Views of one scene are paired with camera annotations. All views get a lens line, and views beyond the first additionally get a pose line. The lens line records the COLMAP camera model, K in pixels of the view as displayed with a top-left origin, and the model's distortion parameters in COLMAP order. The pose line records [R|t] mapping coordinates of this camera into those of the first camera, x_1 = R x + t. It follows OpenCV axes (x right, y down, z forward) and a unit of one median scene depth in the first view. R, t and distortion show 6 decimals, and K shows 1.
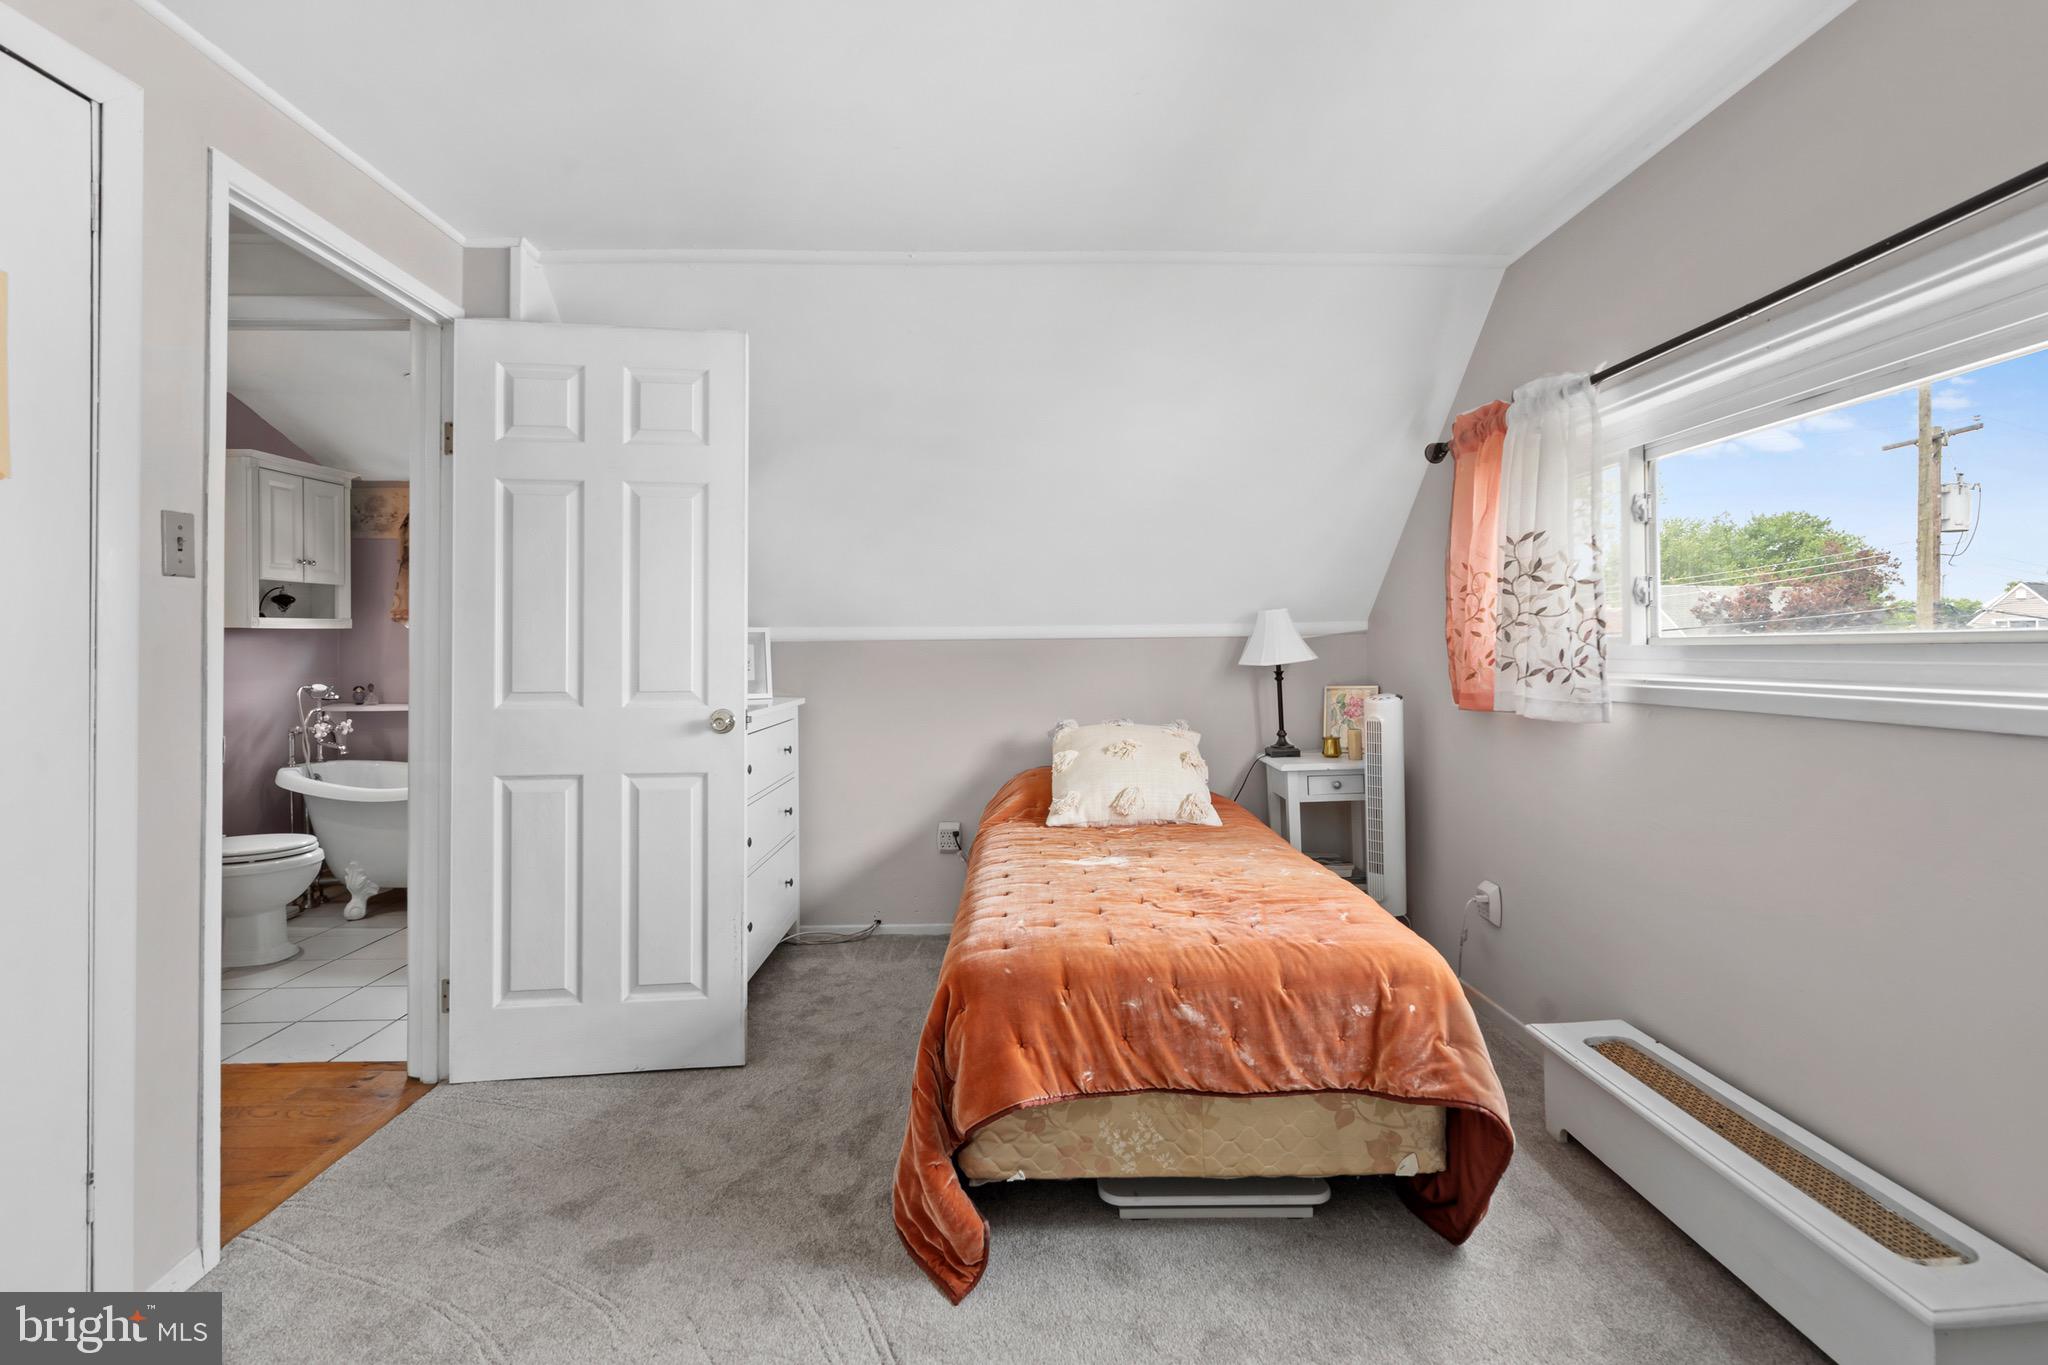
lens RADIAL K [[966.3, 0, 1030.1], [0, 966.3, 654.3], [0, 0, 1]] dist [-0.005200, -0.000105]
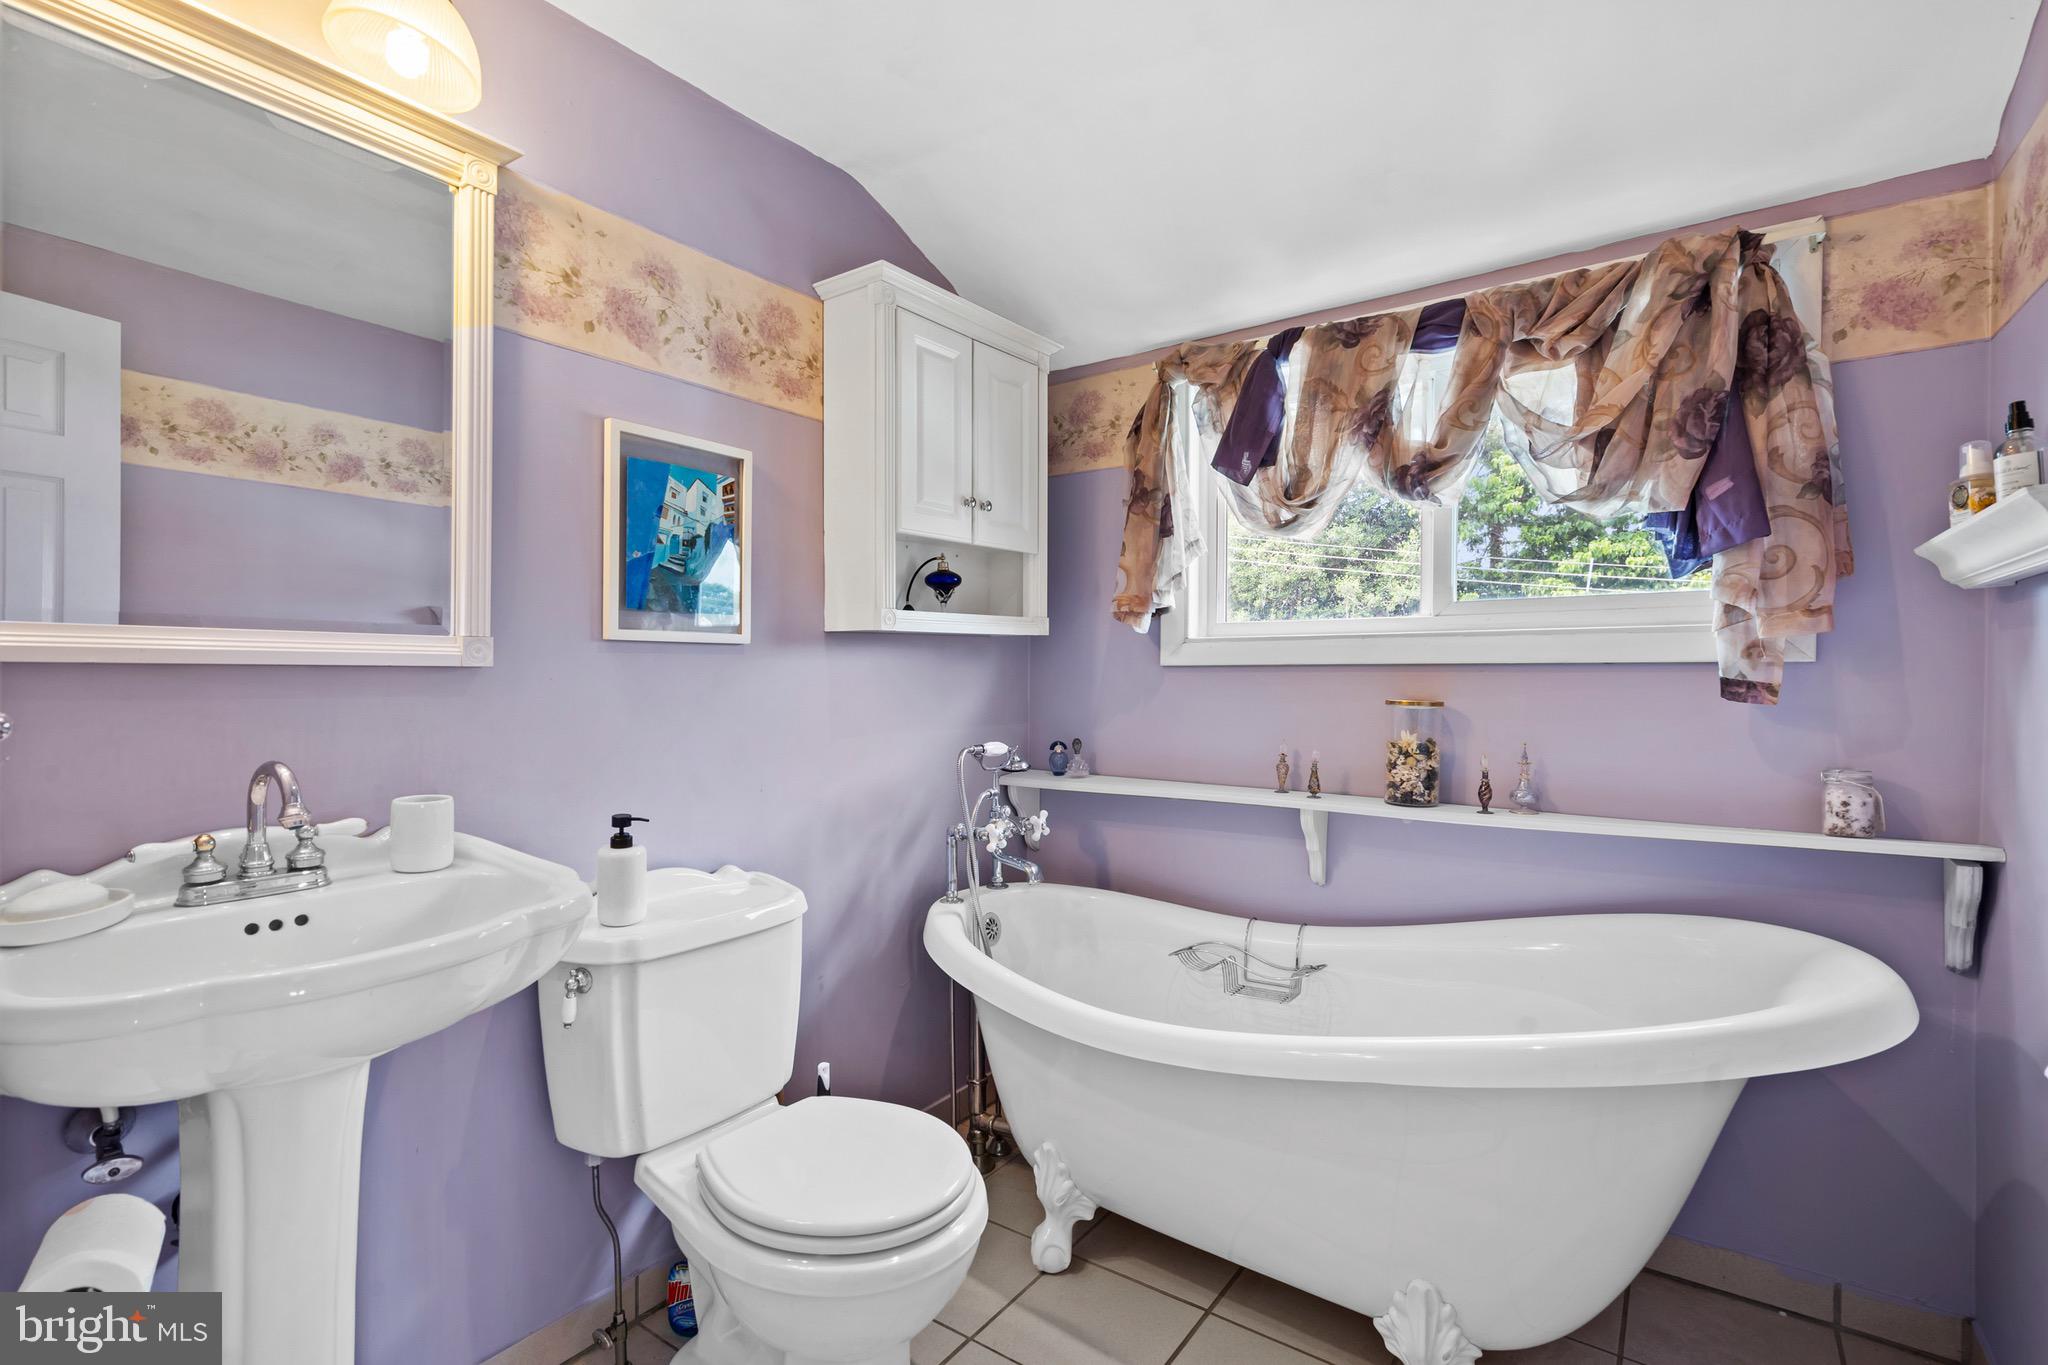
lens RADIAL K [[943.4, 0, 1015.2], [0, 943.4, 670.3], [0, 0, 1]] dist [-0.000369, 0.001488]
pose [[0.798653, -0.000489, -0.601791, -0.421245], [-0.006869, 0.999927, -0.009928, -0.002081], [0.601752, 0.012062, 0.798592, 0.595808]]
